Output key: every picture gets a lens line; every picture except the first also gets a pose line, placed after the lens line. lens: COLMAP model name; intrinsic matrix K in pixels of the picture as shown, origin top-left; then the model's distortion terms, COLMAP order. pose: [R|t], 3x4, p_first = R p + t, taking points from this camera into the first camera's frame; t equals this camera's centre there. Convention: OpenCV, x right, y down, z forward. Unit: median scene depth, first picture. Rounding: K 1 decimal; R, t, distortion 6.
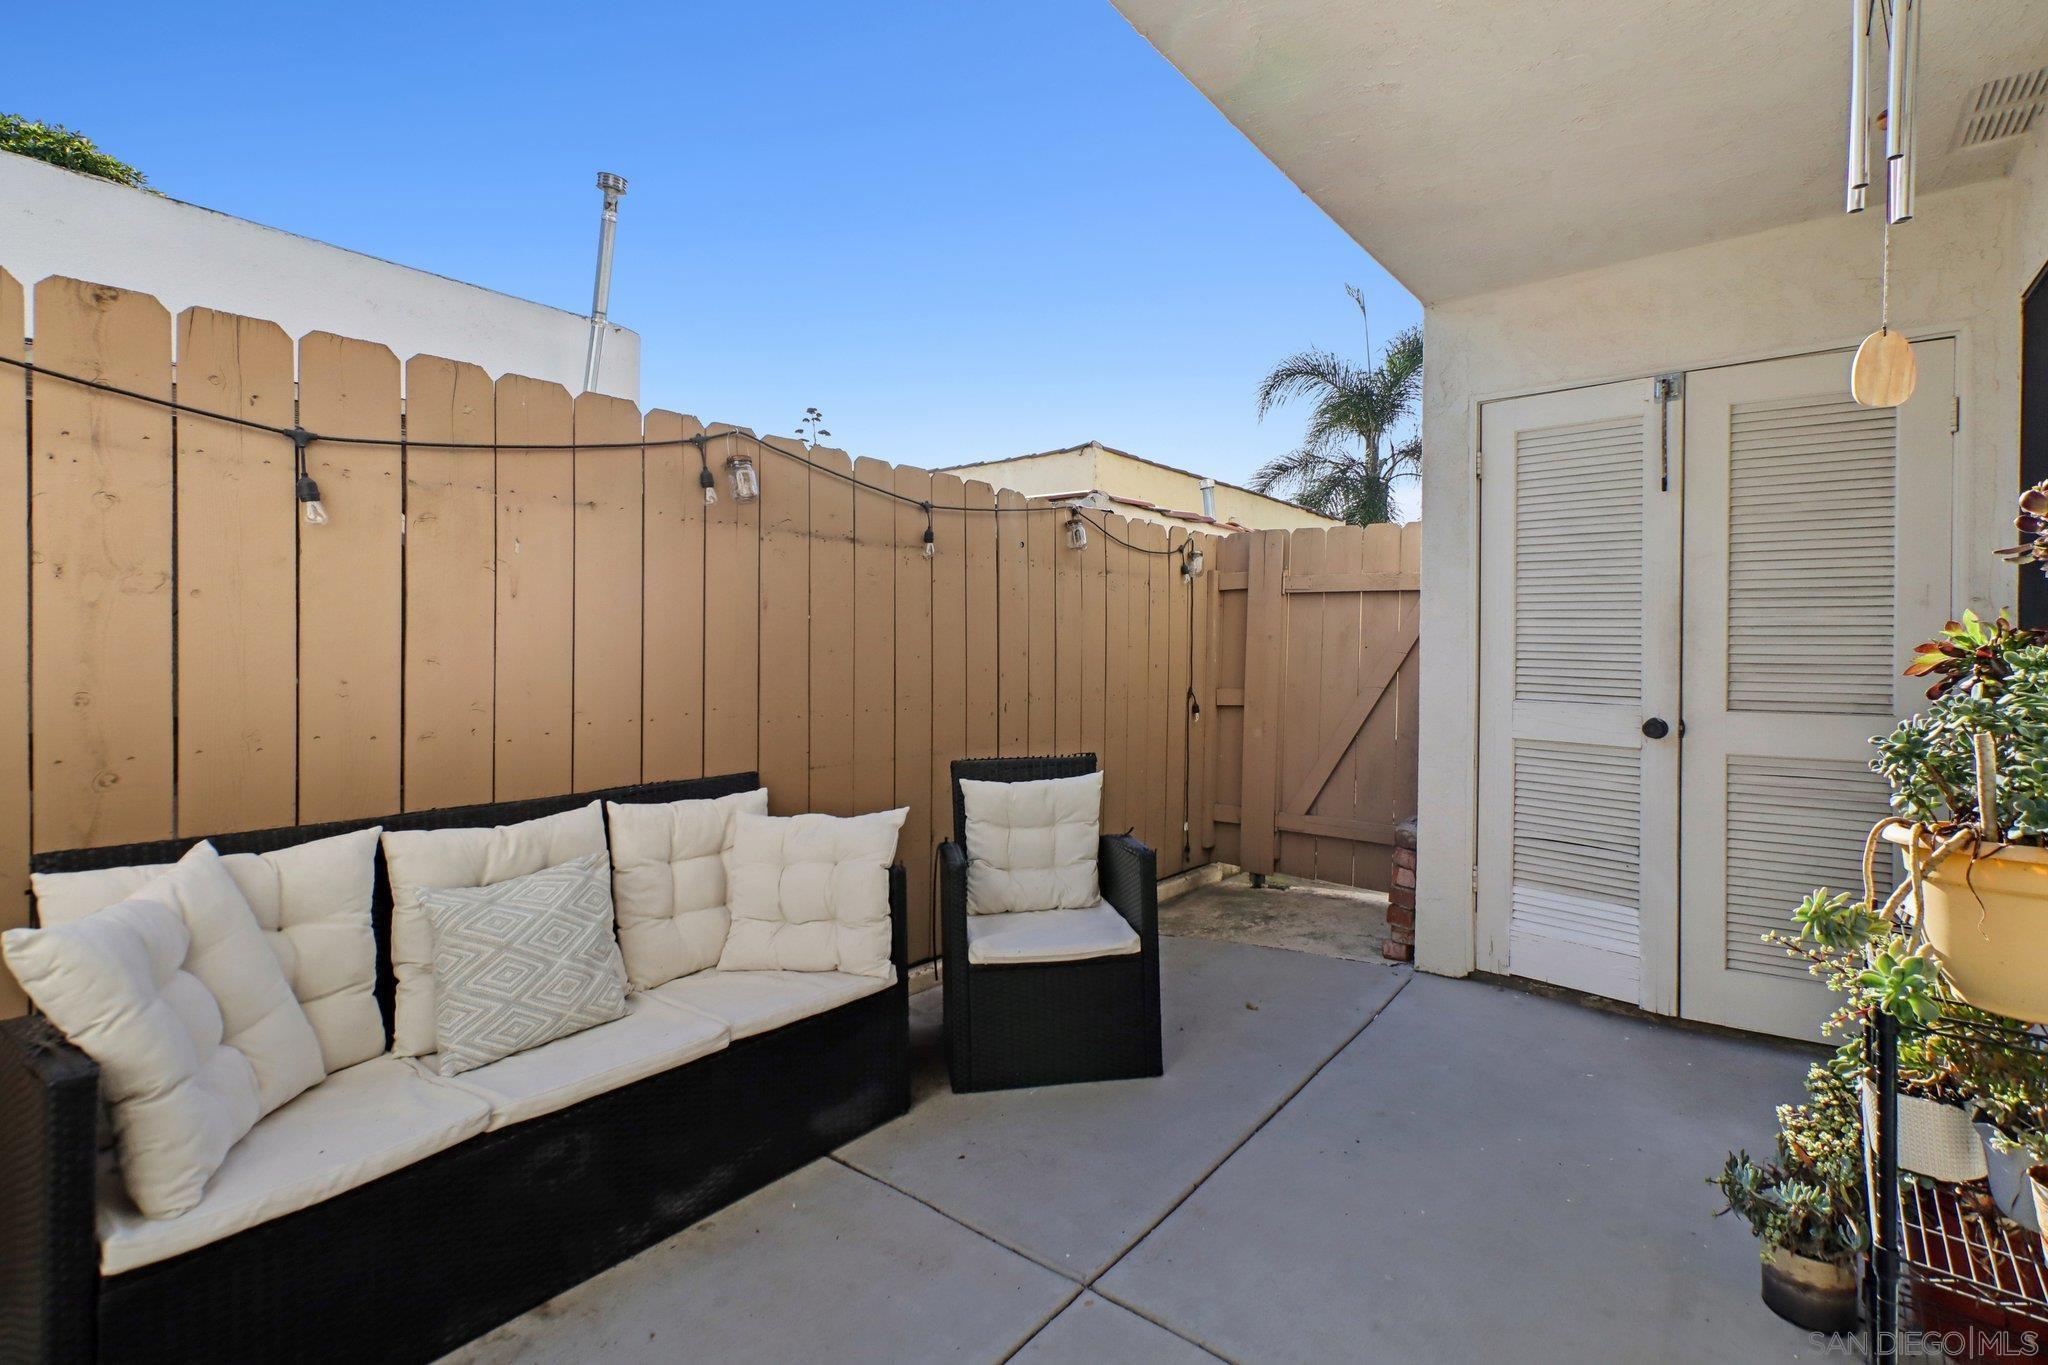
lens RADIAL K [[956.1, 0, 1033.3], [0, 956.1, 652.0], [0, 0, 1]] dist [0.017317, -0.000868]
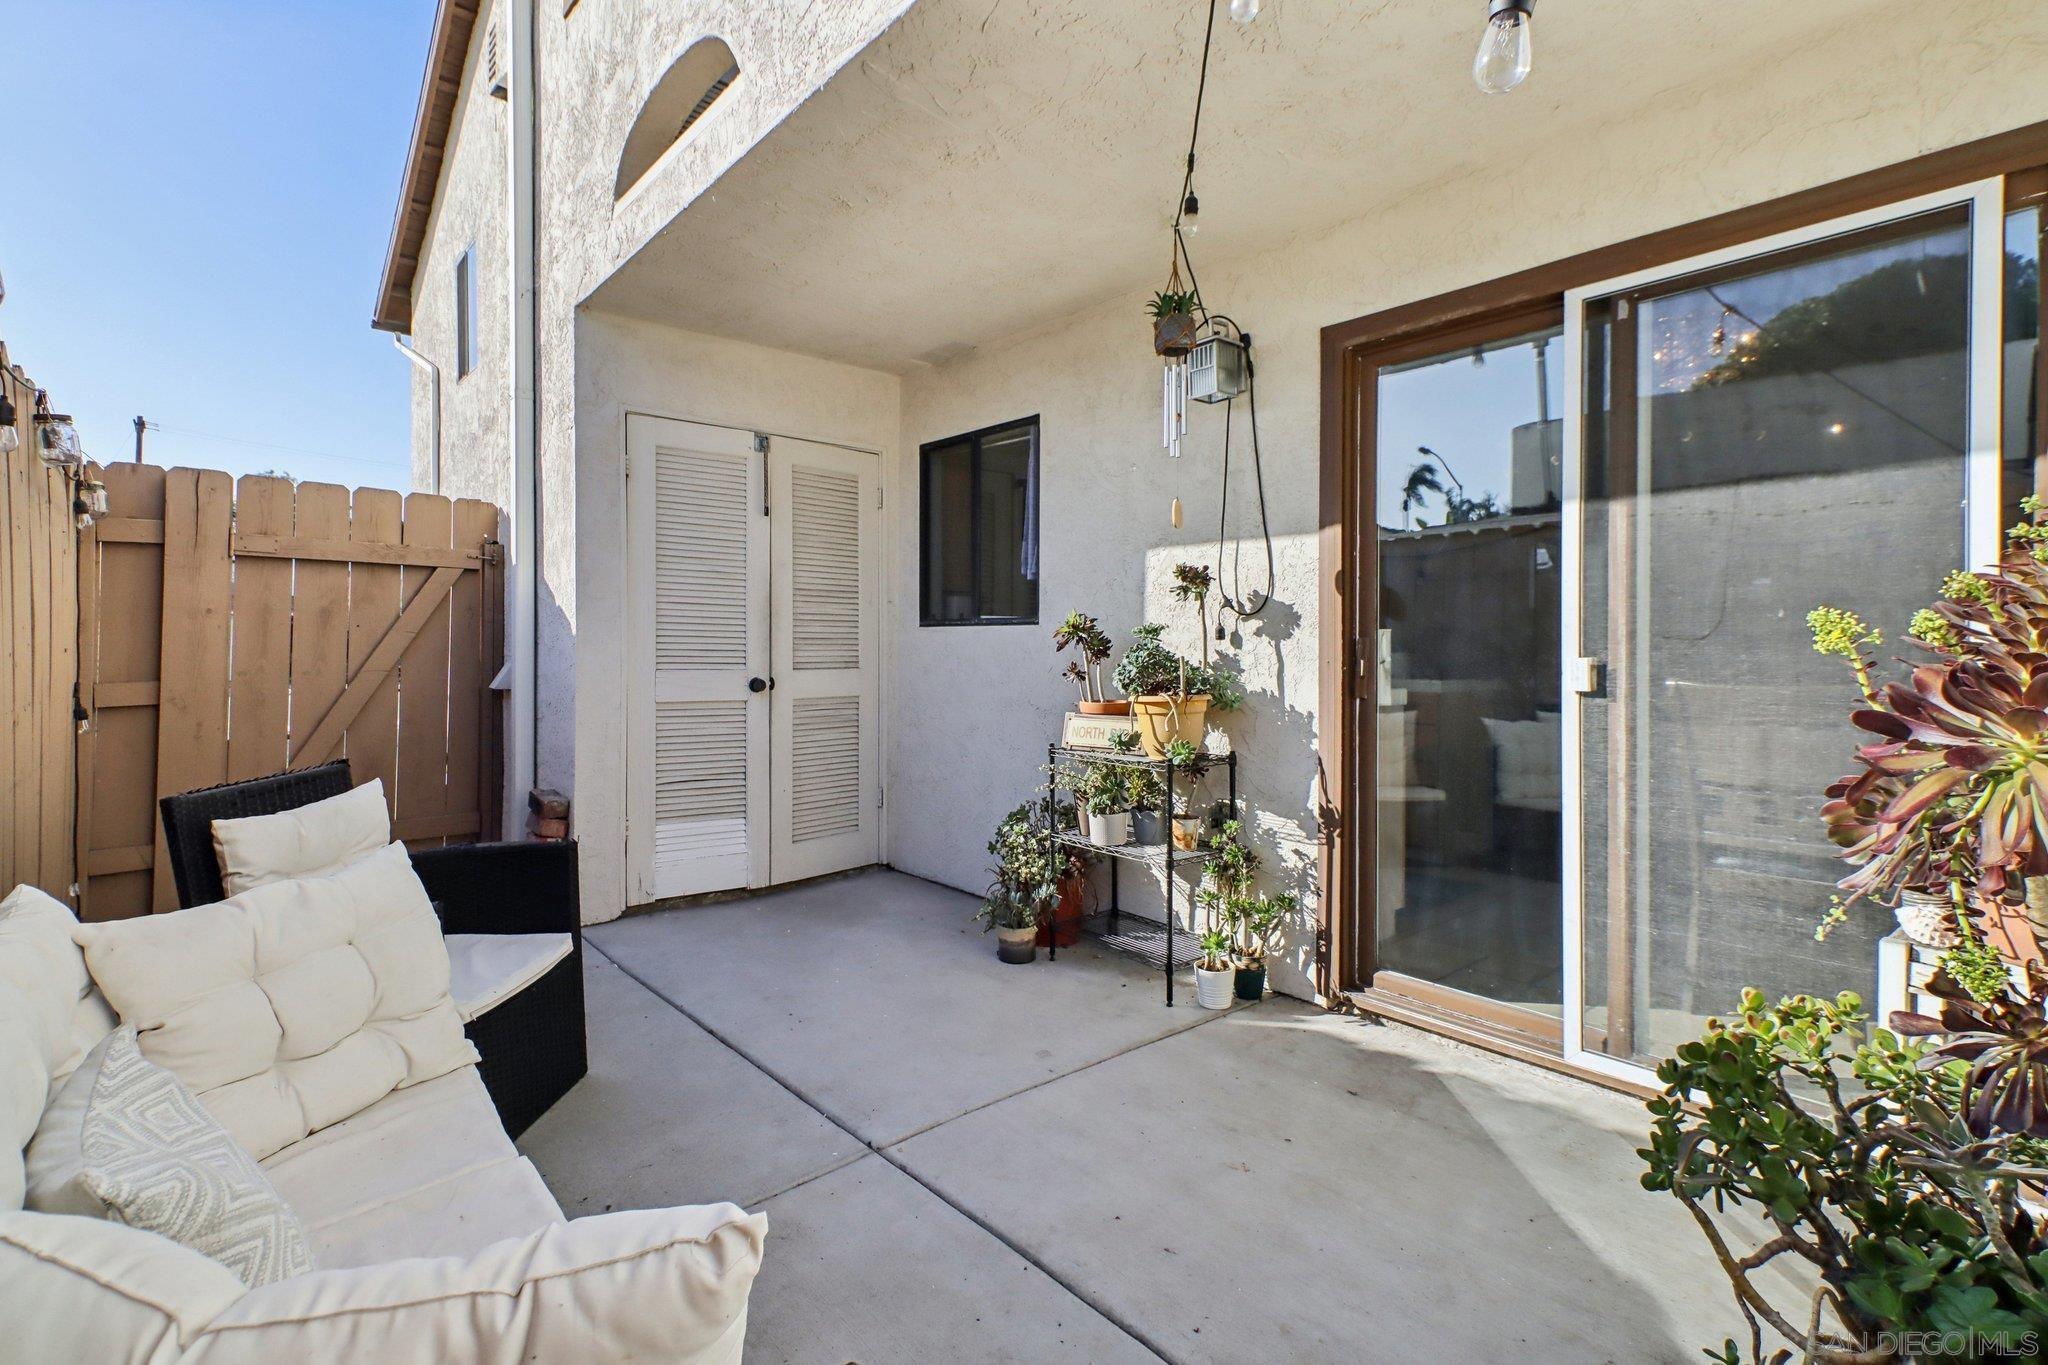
lens RADIAL K [[956.1, 0, 1033.3], [0, 956.1, 652.0], [0, 0, 1]] dist [0.017317, -0.000868]
pose [[0.173823, -0.013353, 0.984686, -0.637429], [0.003856, 0.999910, 0.012879, 0.014967], [-0.984769, 0.001558, 0.173859, 0.357512]]
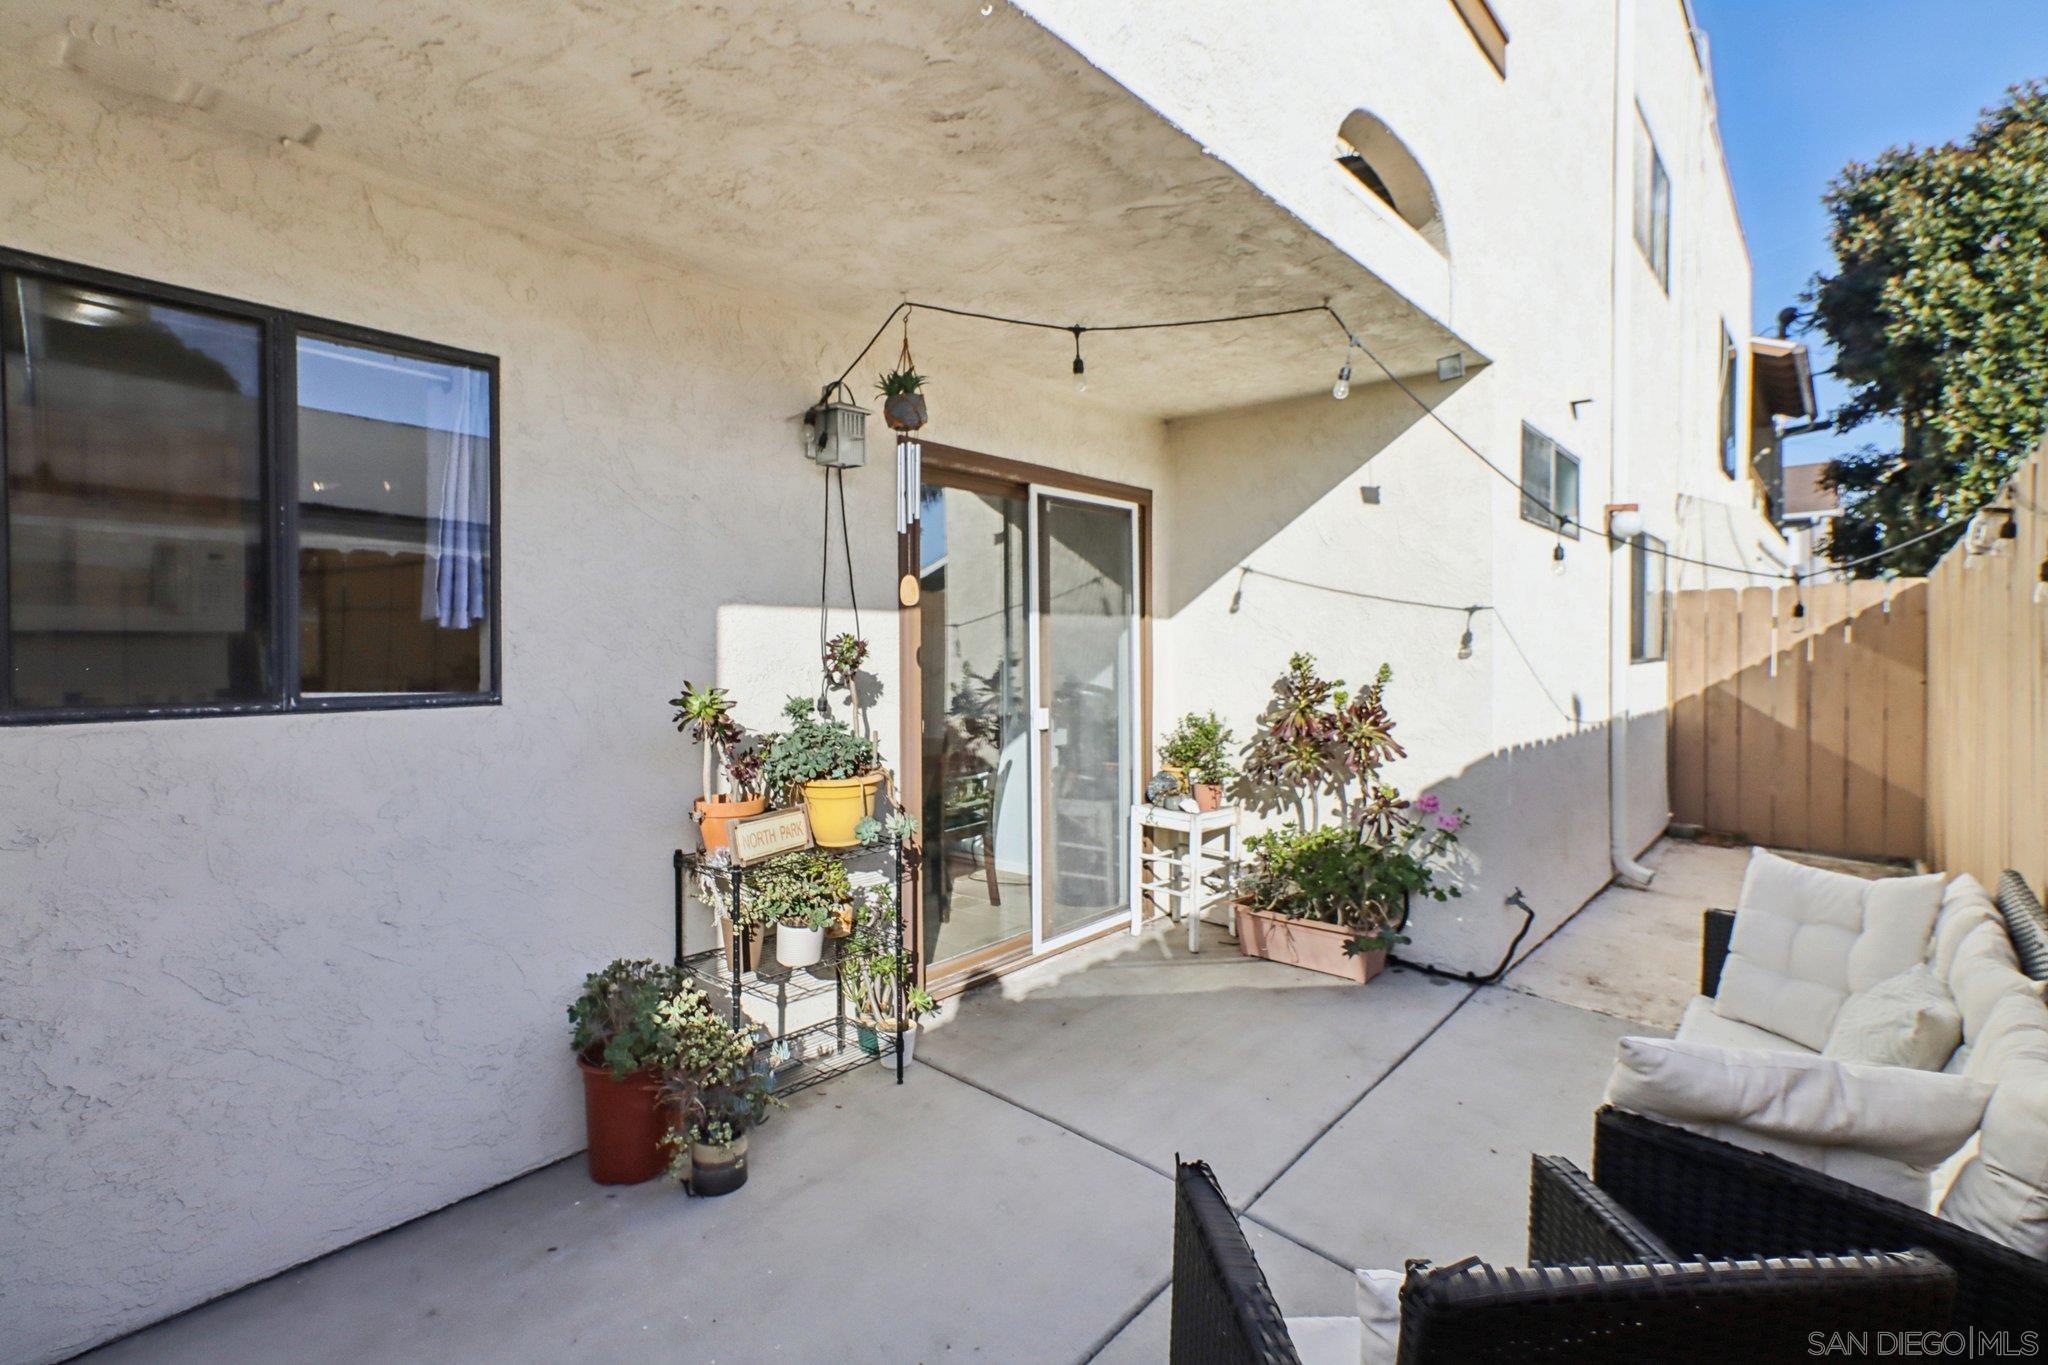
lens RADIAL K [[956.1, 0, 1033.3], [0, 956.1, 652.0], [0, 0, 1]] dist [0.017317, -0.000868]
pose [[-0.999515, -0.002185, 0.031057, 0.173480], [-0.002028, 0.999985, 0.005112, -0.052567], [-0.031068, 0.005046, -0.999505, 1.348768]]
